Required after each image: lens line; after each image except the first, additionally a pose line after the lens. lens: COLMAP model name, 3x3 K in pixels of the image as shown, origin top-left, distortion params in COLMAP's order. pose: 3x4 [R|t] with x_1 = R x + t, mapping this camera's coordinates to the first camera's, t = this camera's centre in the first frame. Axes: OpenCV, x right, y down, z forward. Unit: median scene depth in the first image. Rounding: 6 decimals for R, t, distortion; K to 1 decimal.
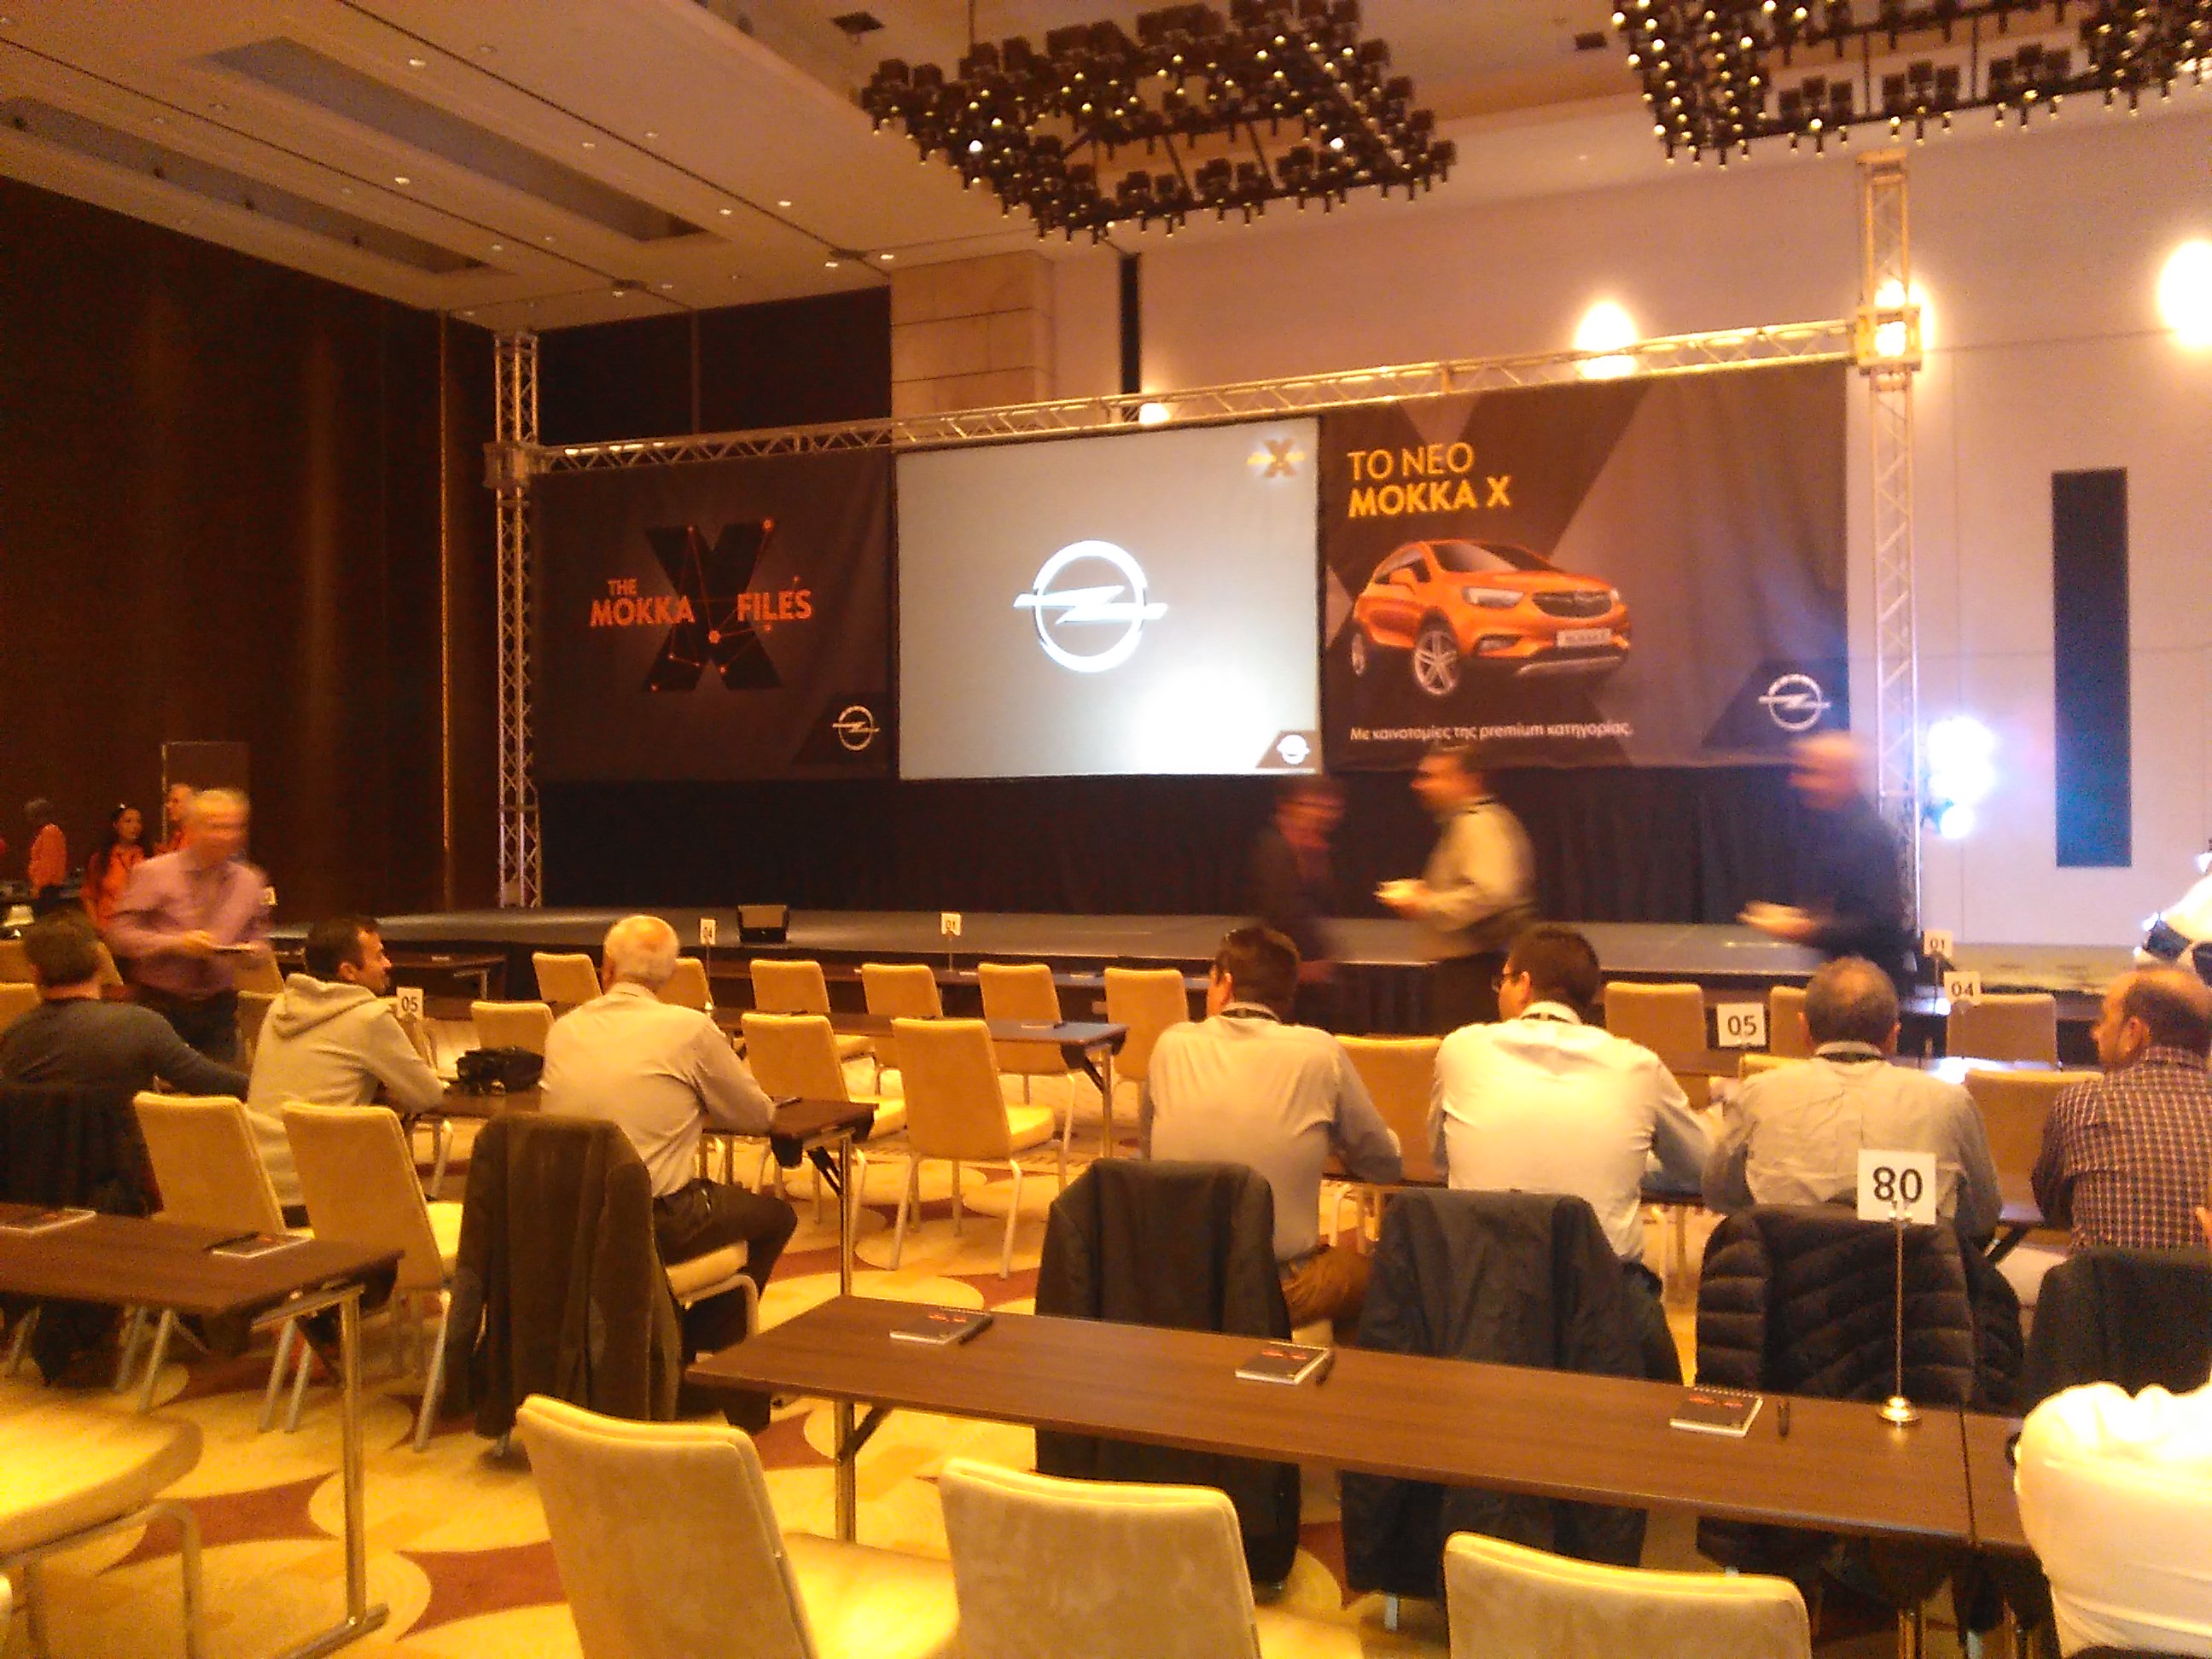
lens RADIAL K [[1864.6, 0, 1114.3], [0, 1864.6, 793.0], [0, 0, 1]] dist [0.001027, -0.002894]
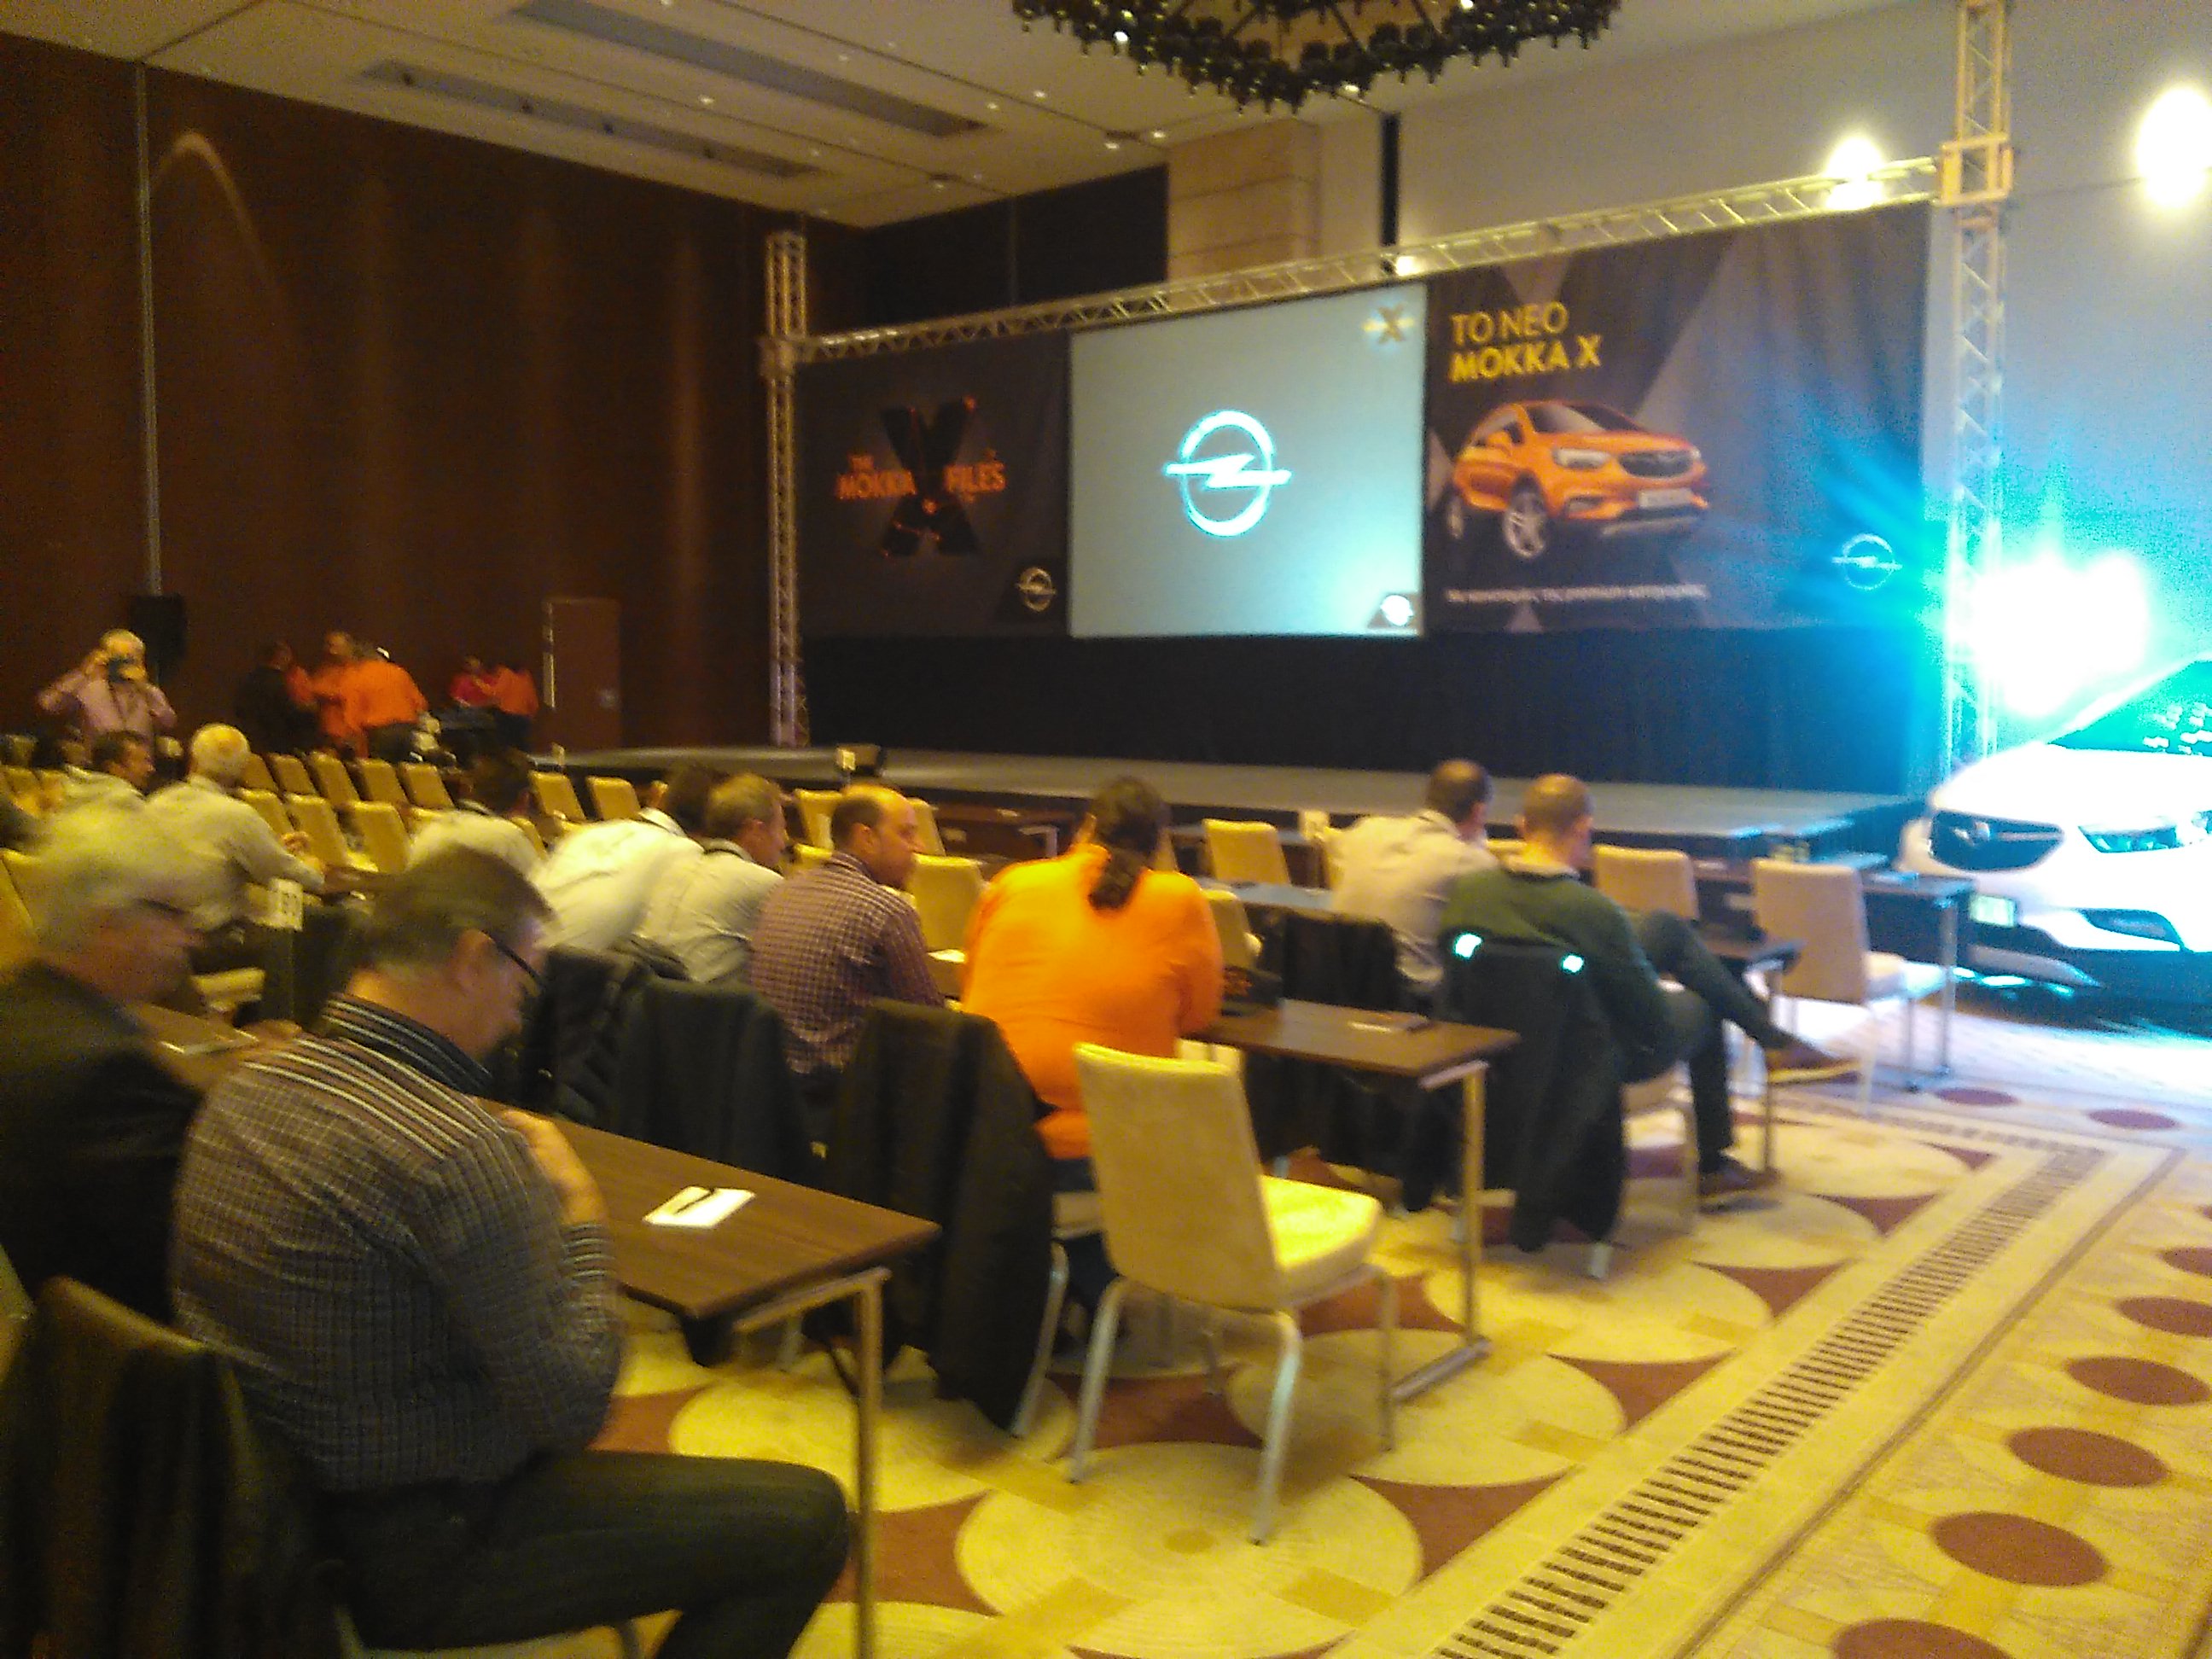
lens RADIAL K [[1847.1, 0, 1106.0], [0, 1847.1, 829.5], [0, 0, 1]] dist [-0.009378, -0.013847]
pose [[0.953048, 0.038757, -0.300327, 0.258977], [-0.009840, 0.995216, 0.097207, -0.000280], [0.302658, -0.089688, 0.948870, -0.036511]]
